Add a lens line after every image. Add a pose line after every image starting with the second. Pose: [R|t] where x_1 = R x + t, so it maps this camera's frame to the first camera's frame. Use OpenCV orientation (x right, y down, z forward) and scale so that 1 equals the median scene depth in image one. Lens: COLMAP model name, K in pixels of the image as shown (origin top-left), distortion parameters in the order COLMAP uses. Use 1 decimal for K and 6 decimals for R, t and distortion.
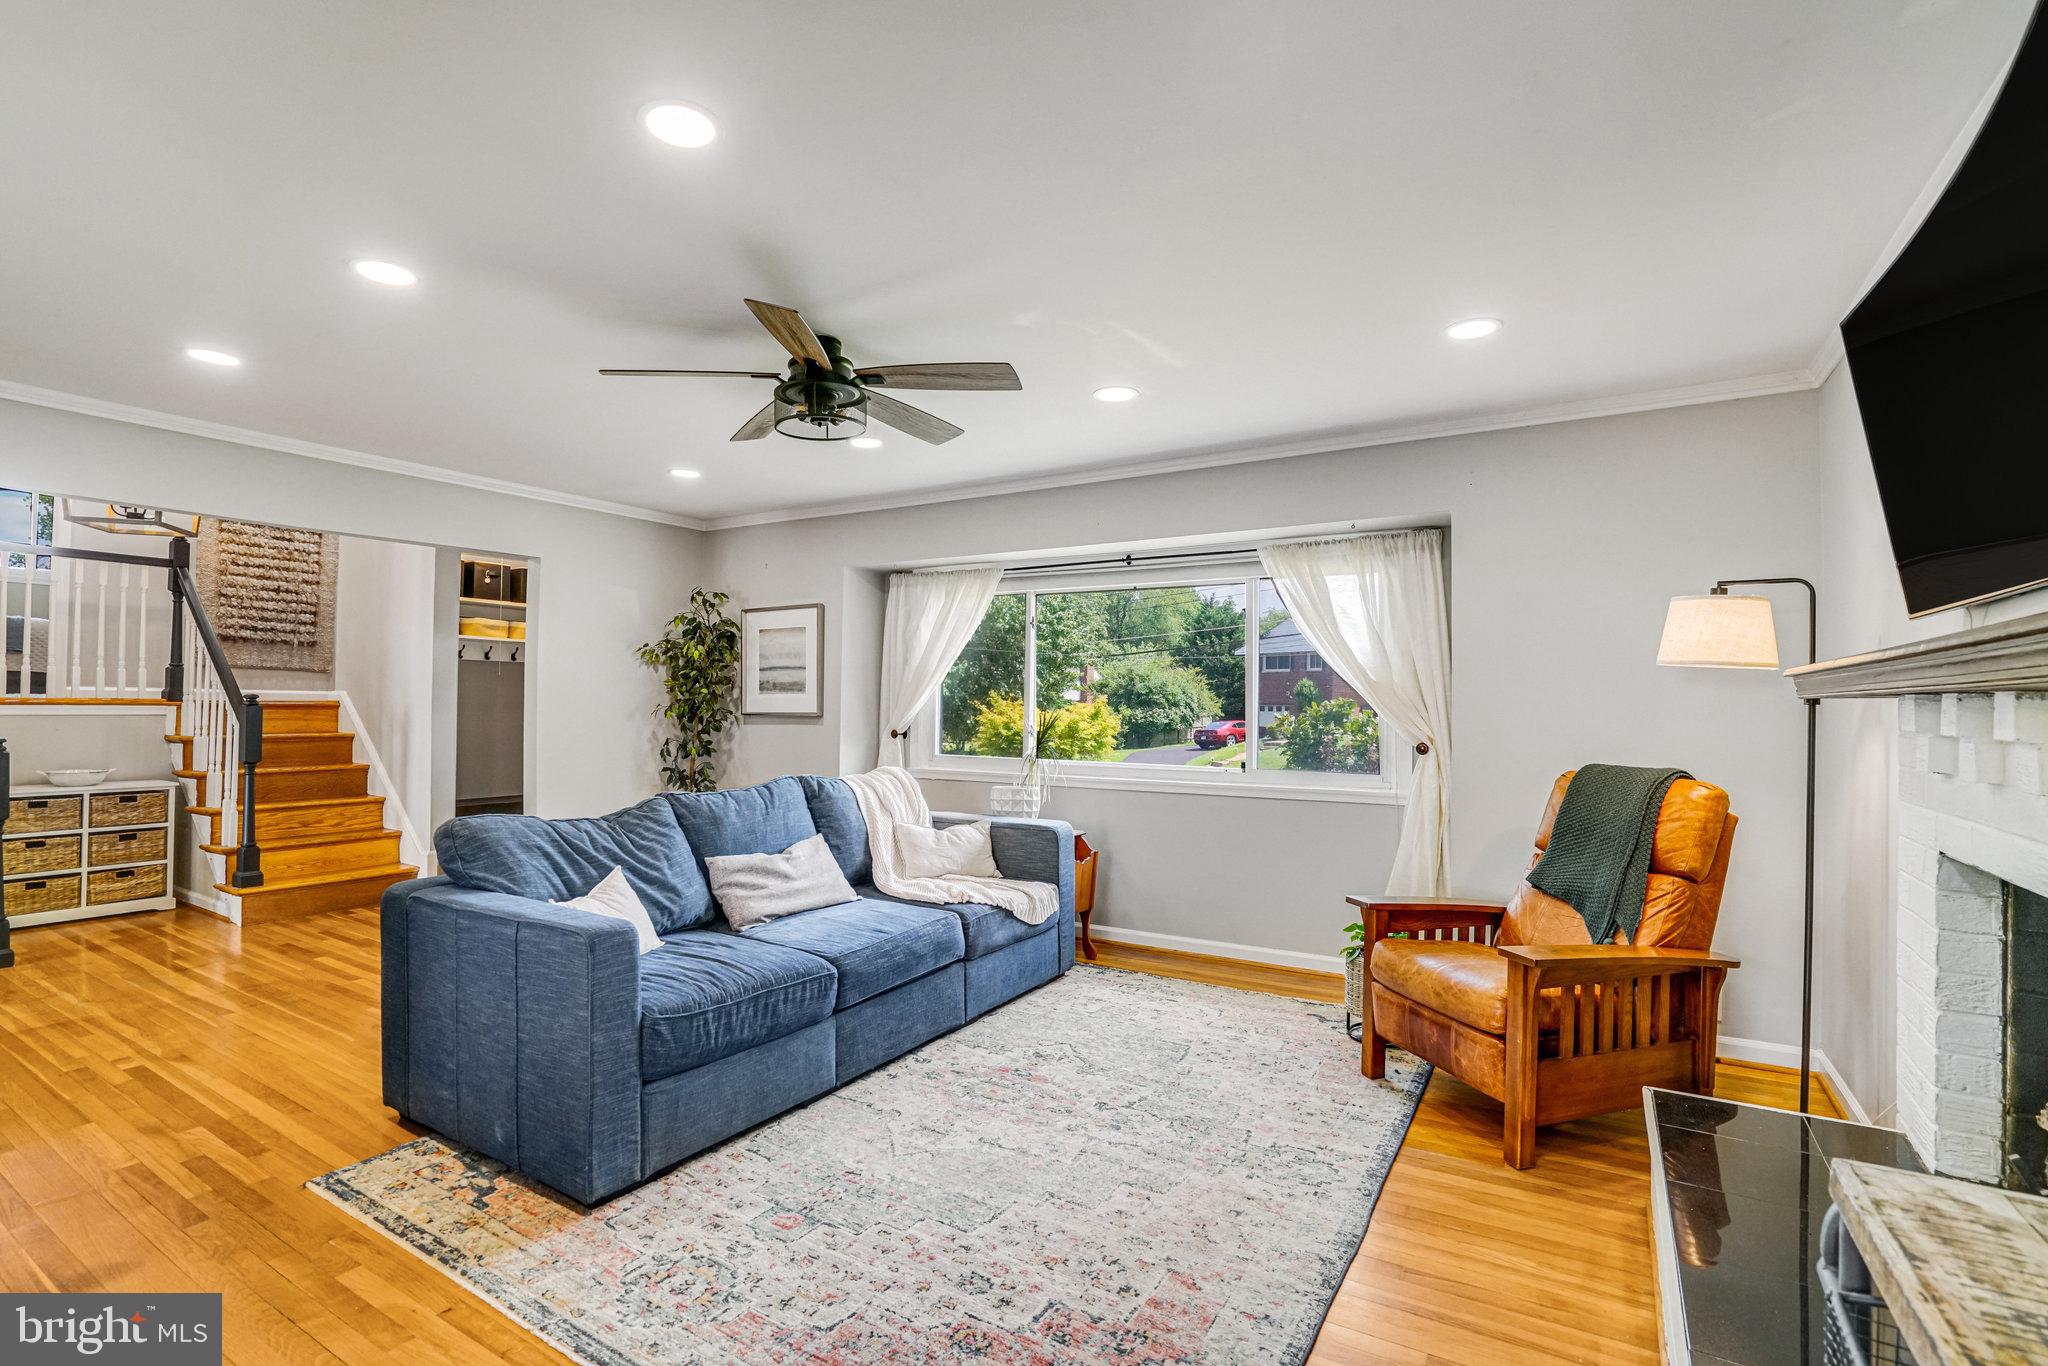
lens RADIAL K [[949.7, 0, 1022.4], [0, 949.7, 689.1], [0, 0, 1]] dist [-0.049645, 0.015336]
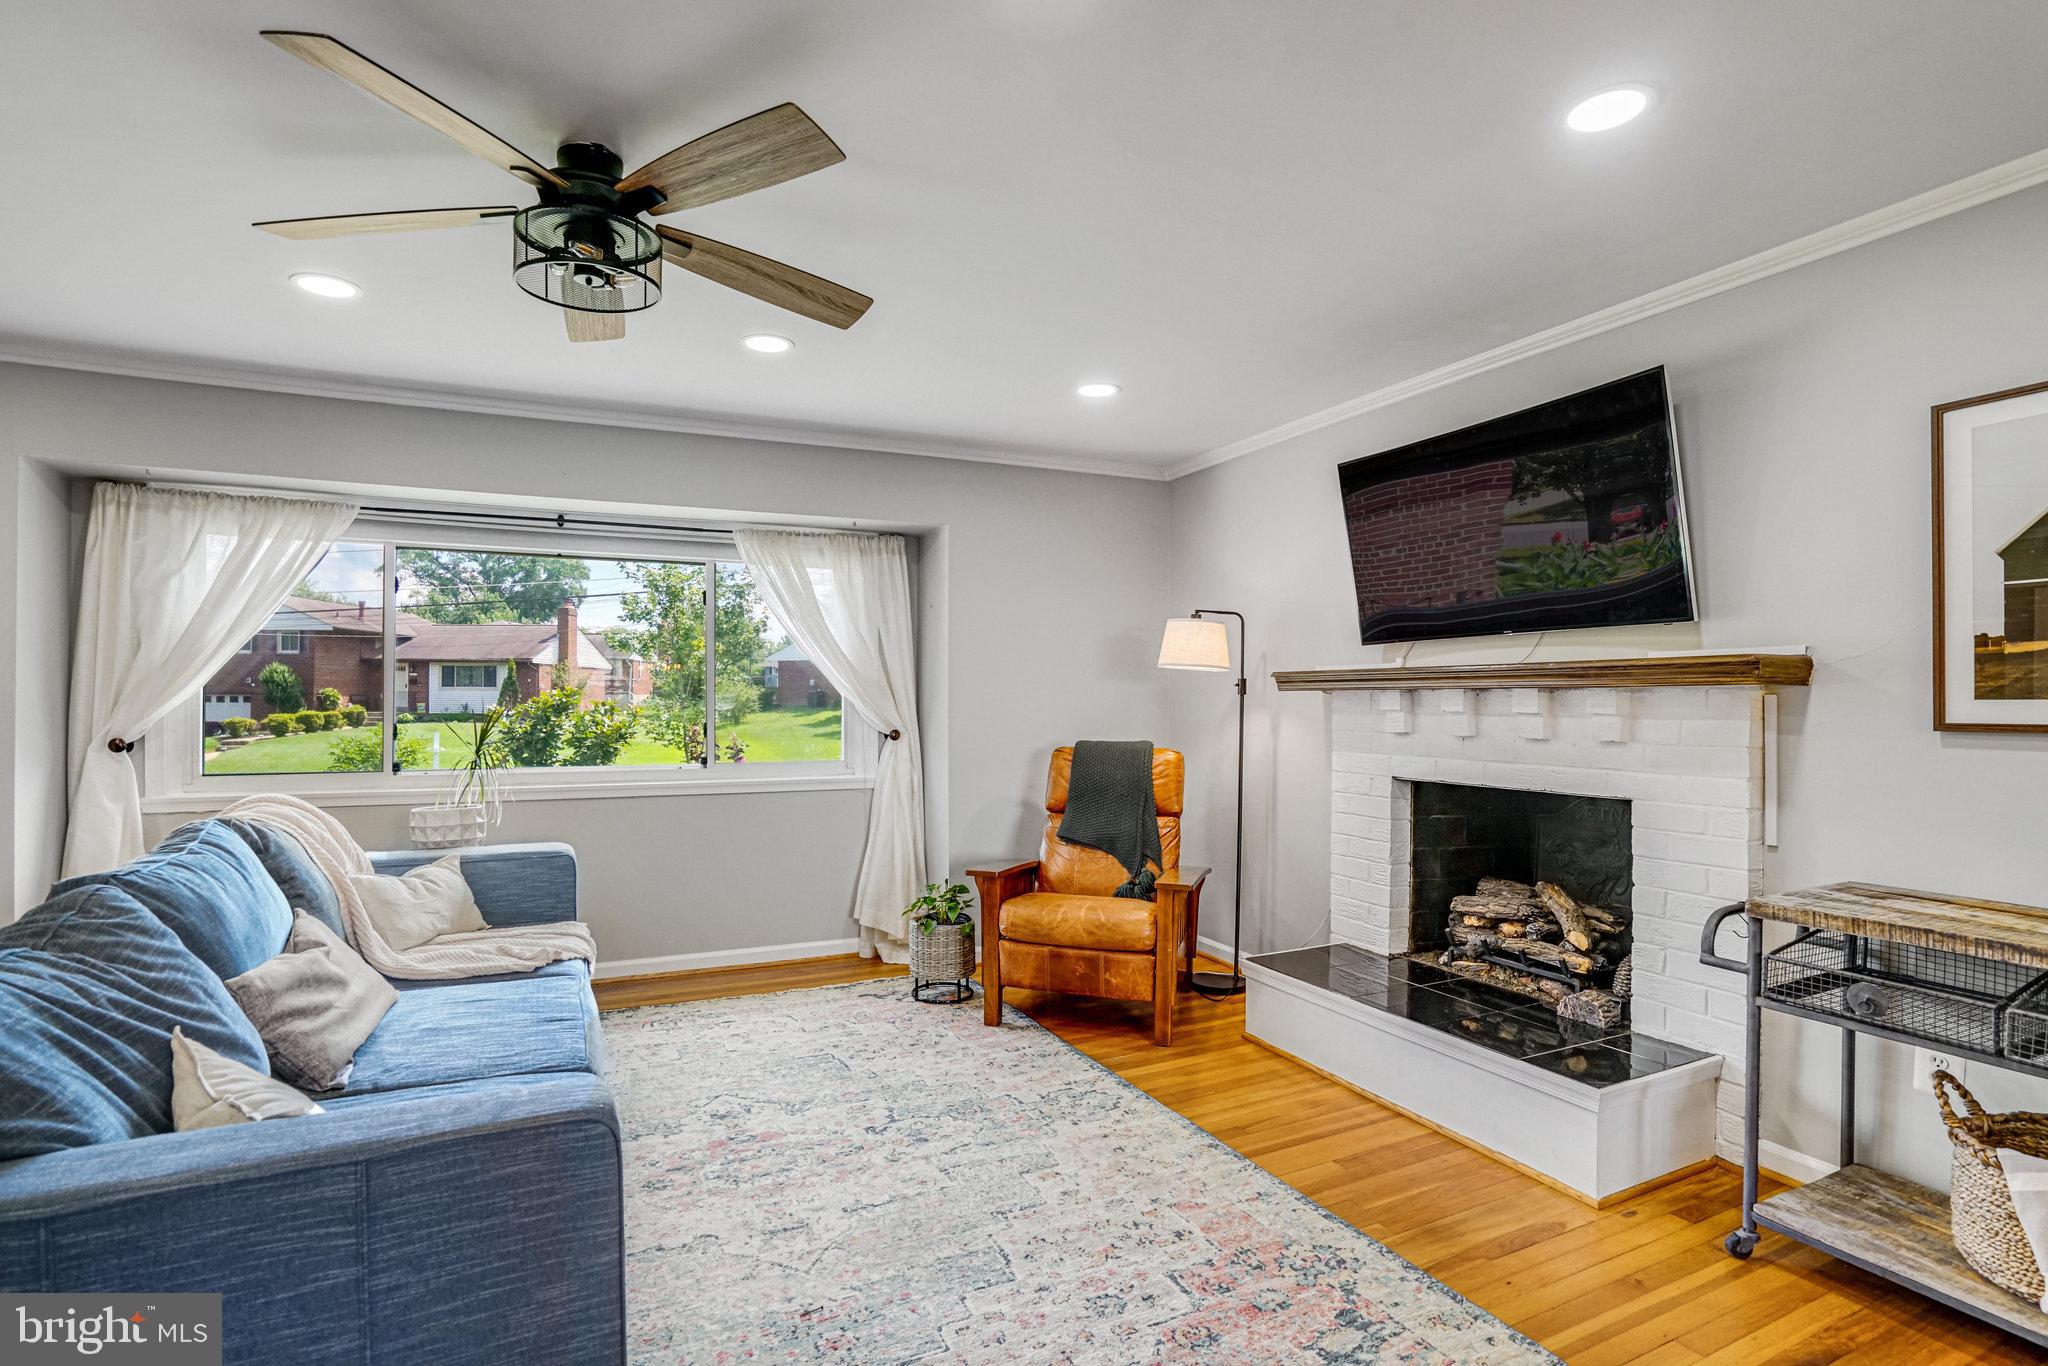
lens RADIAL K [[949.7, 0, 1010.9], [0, 949.7, 707.5], [0, 0, 1]] dist [-0.049645, 0.015336]
pose [[0.558945, -0.013047, 0.829102, -0.578228], [-0.012555, 0.999628, 0.024194, 0.002717], [-0.829110, -0.023932, 0.558574, 0.366048]]
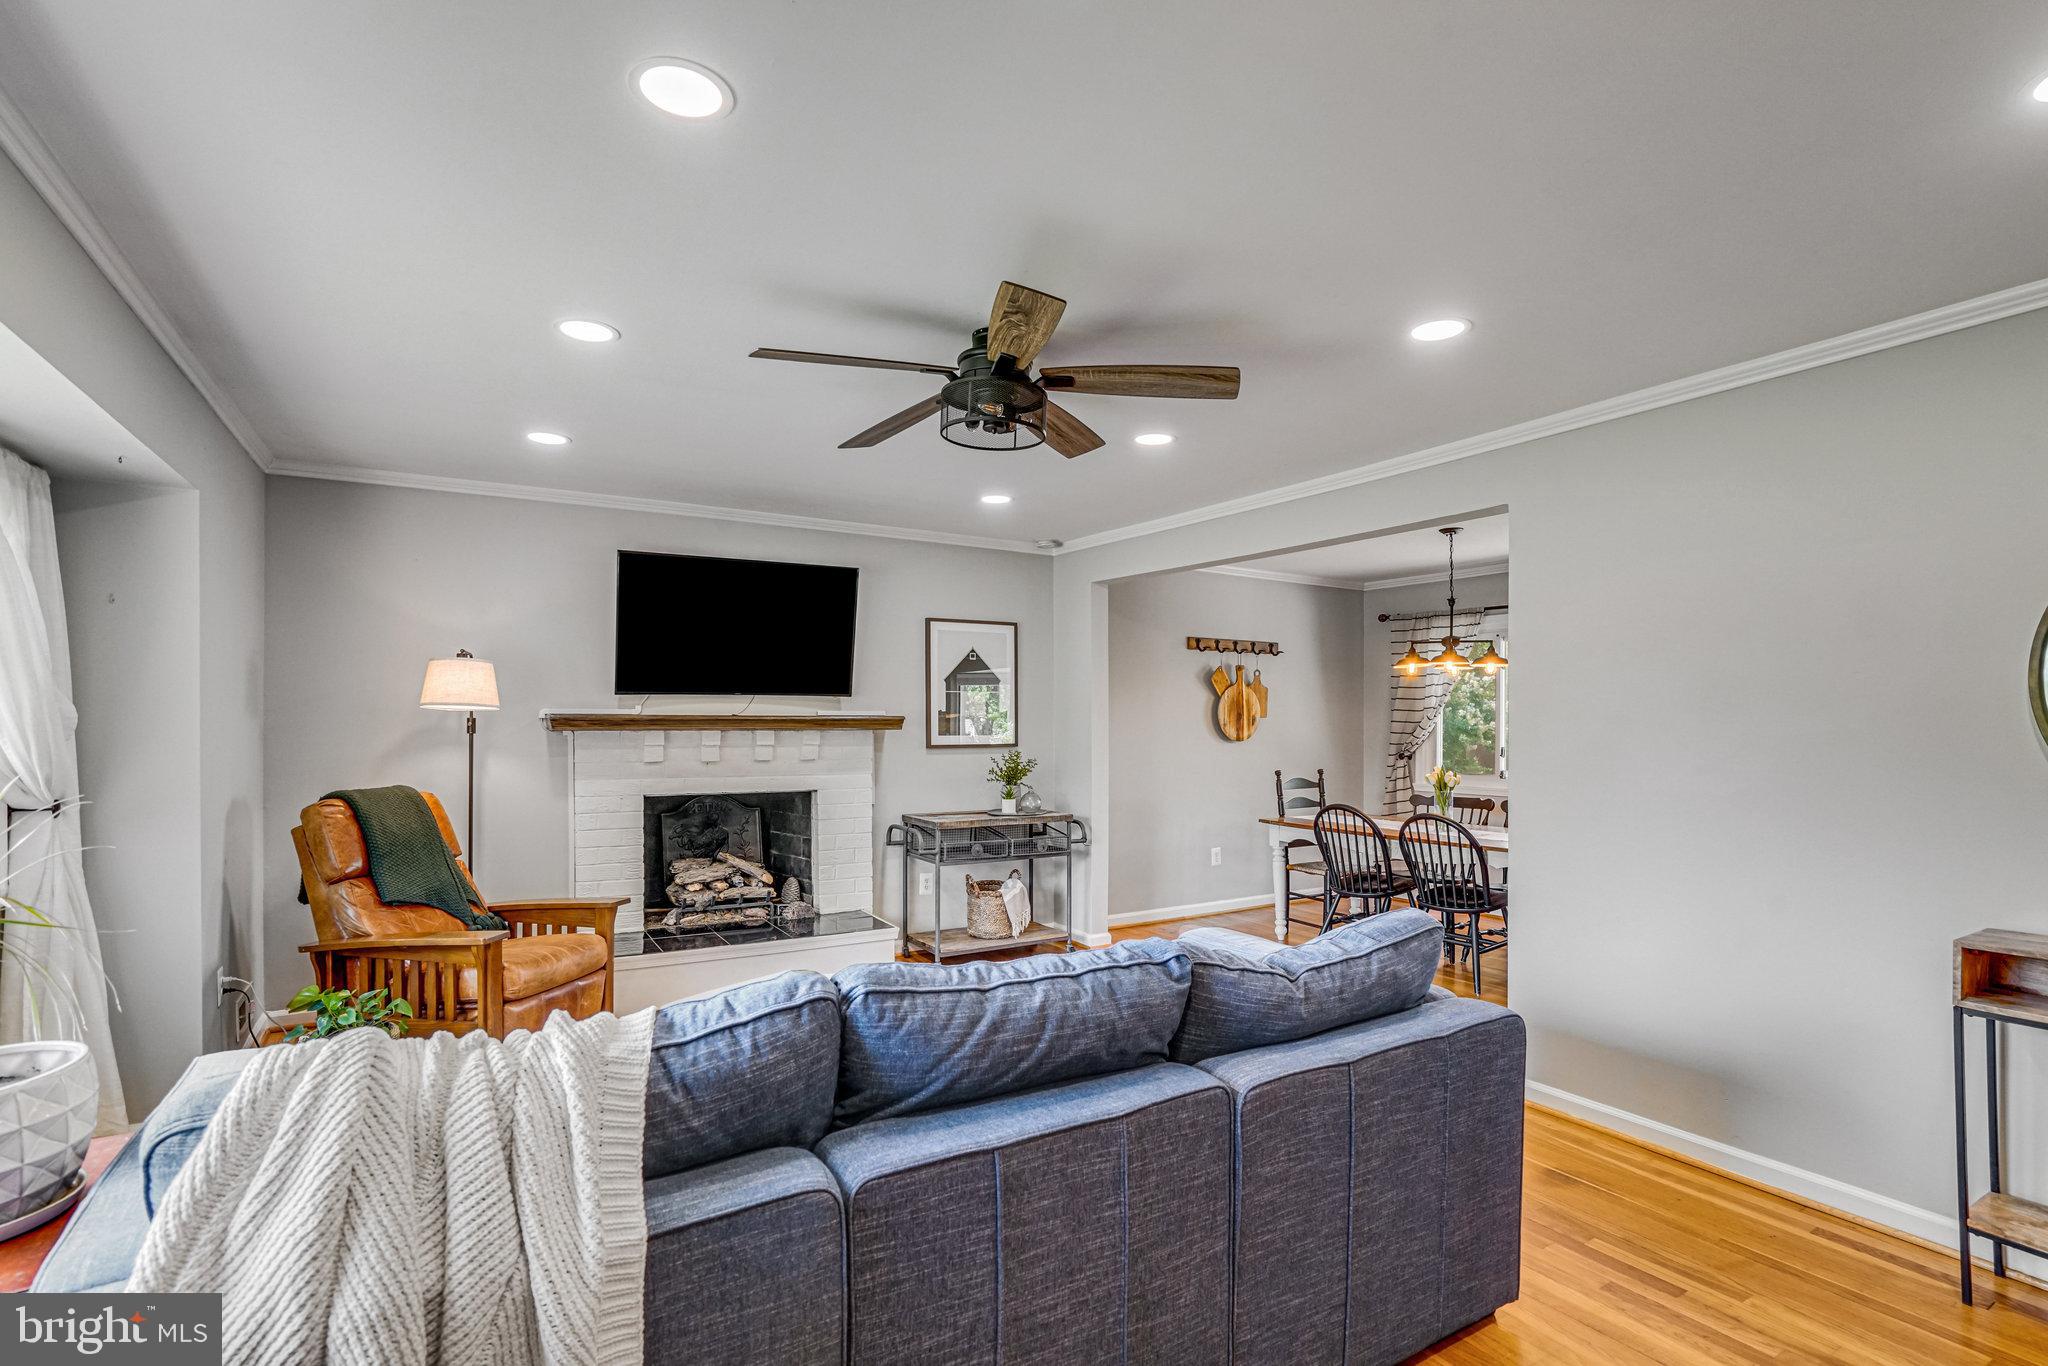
lens RADIAL K [[949.7, 0, 1057.7], [0, 949.7, 718.7], [0, 0, 1]] dist [-0.049645, 0.015336]
pose [[-0.893736, -0.010925, 0.448460, -0.650191], [-0.019274, 0.999715, -0.014058, -0.006600], [-0.448178, -0.021208, -0.893693, 1.687674]]
